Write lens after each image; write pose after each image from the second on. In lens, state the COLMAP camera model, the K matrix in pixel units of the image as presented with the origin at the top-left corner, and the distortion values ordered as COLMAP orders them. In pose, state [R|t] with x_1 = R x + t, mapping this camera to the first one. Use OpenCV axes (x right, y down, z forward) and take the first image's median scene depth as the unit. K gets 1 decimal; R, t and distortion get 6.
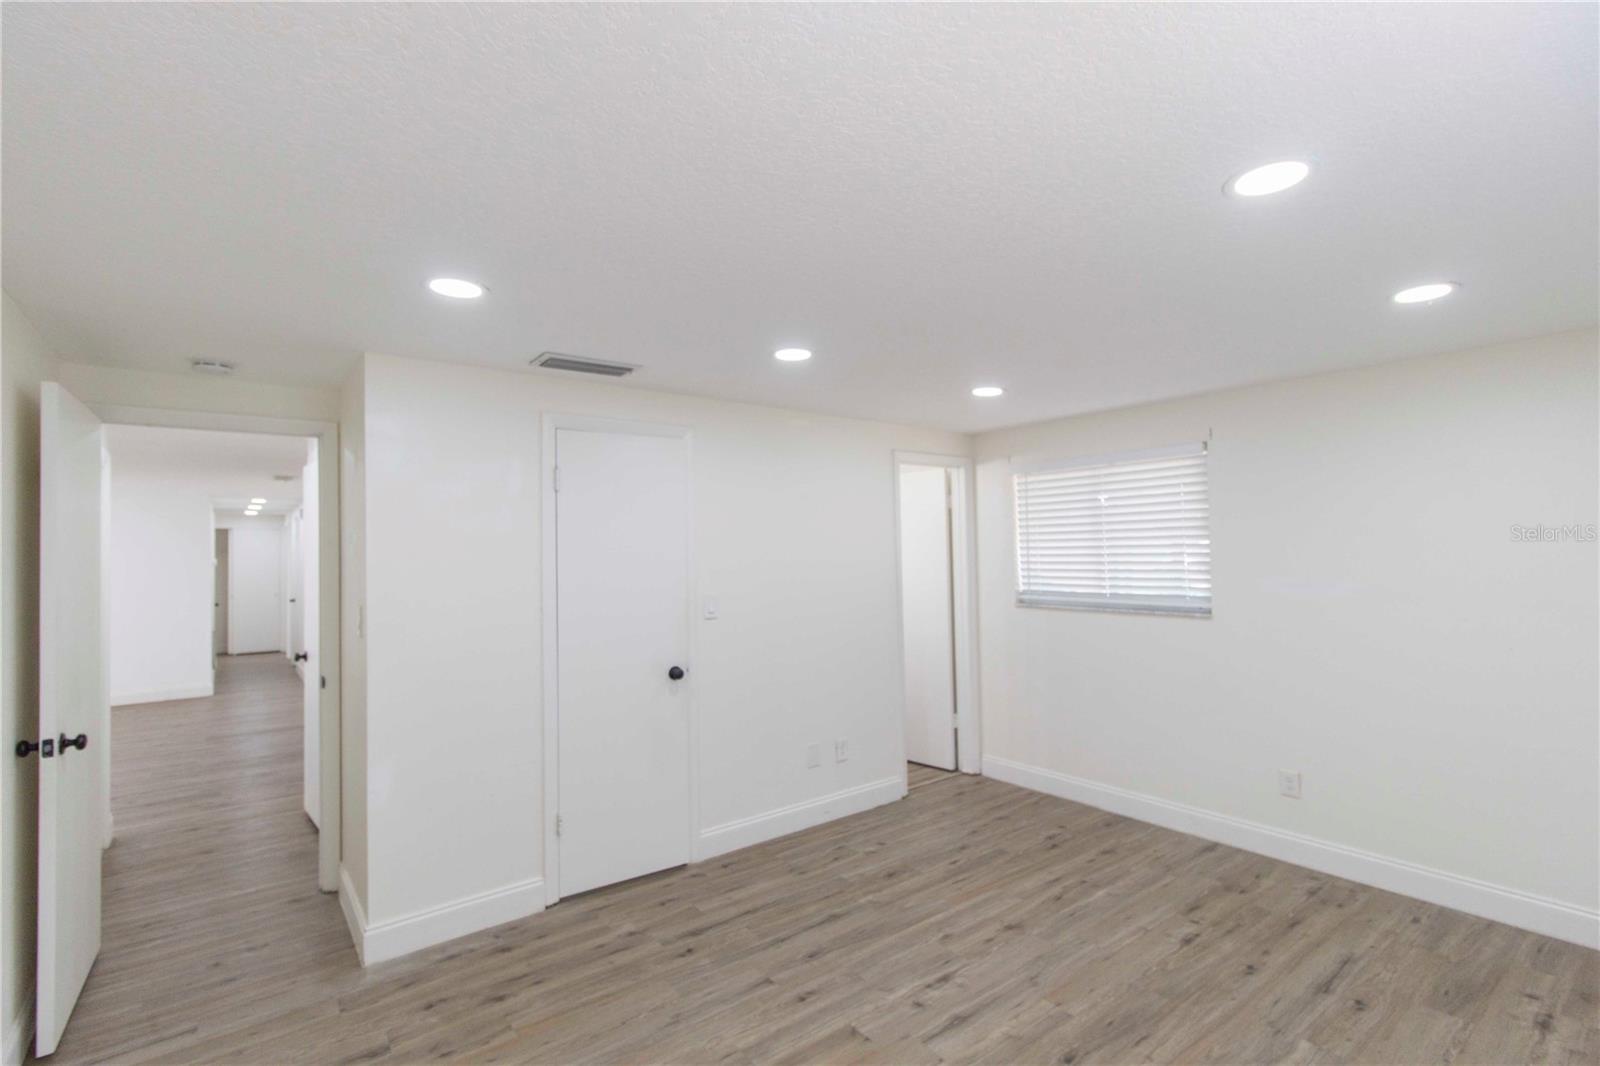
lens RADIAL K [[741.1, 0, 813.0], [0, 741.1, 533.9], [0, 0, 1]] dist [0.000770, 0.000762]
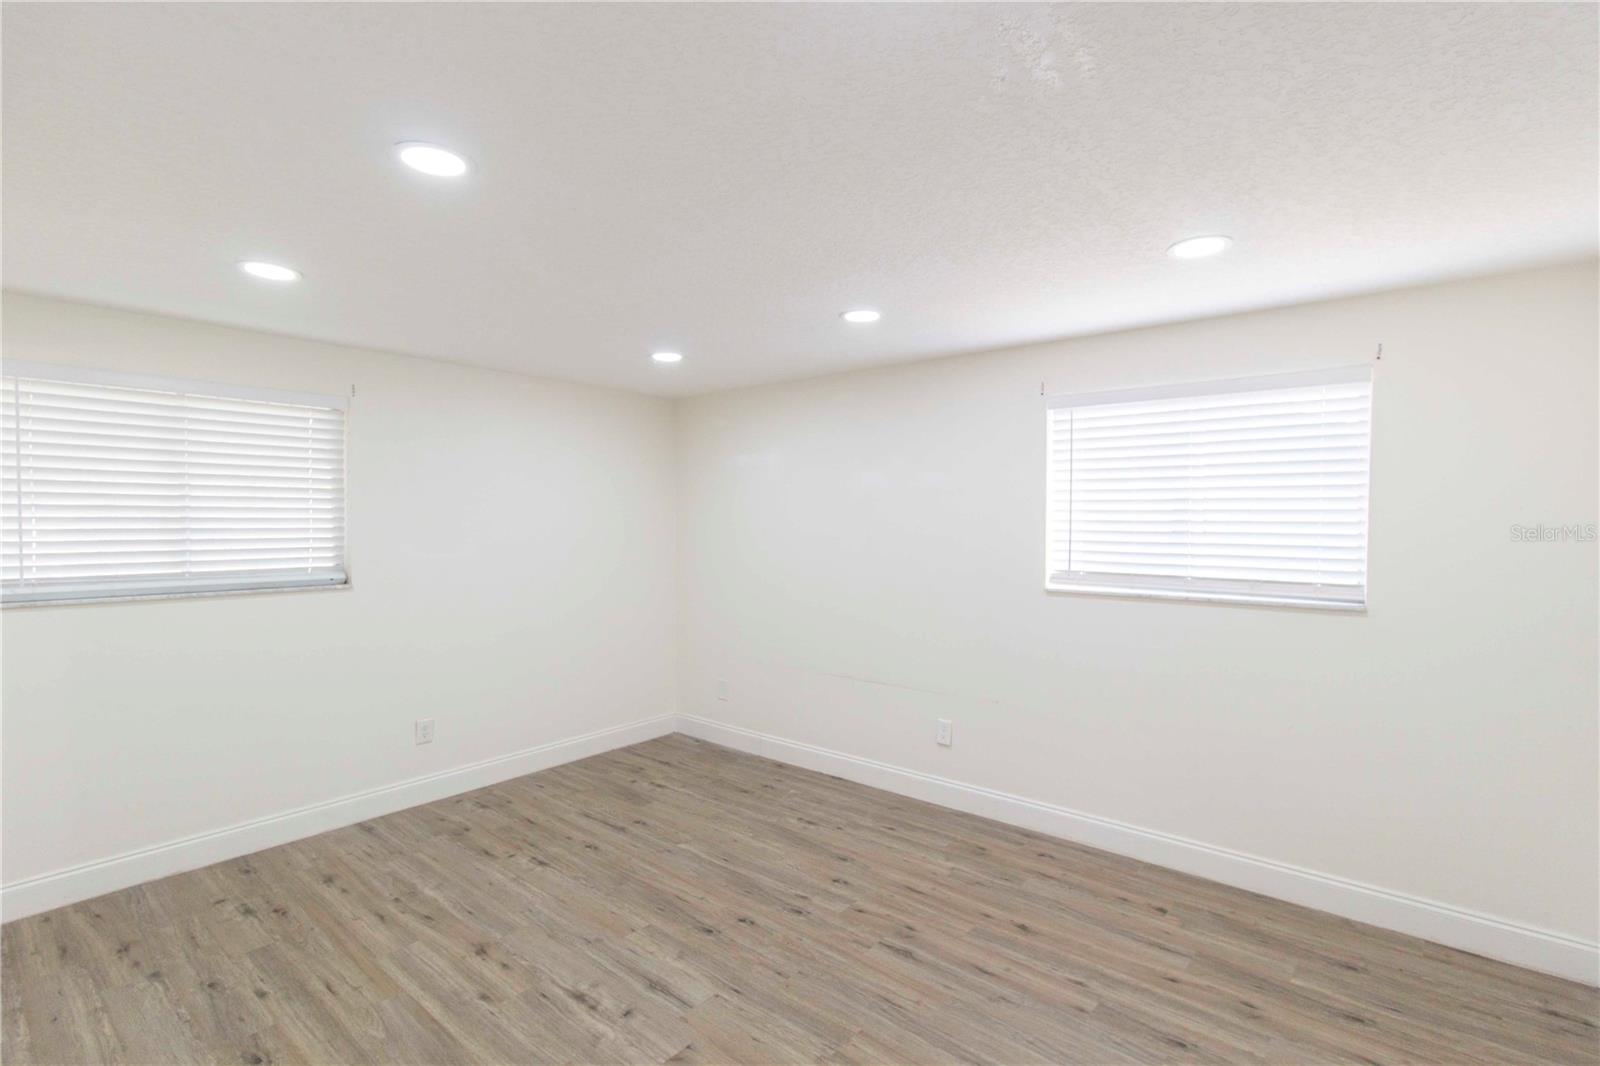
lens RADIAL K [[741.1, 0, 816.6], [0, 741.1, 536.6], [0, 0, 1]] dist [0.000770, 0.000762]
pose [[-0.209466, -0.009975, 0.977765, -0.600493], [-0.020157, 0.999780, 0.005881, 0.038459], [-0.977608, -0.018477, -0.209621, 0.756105]]
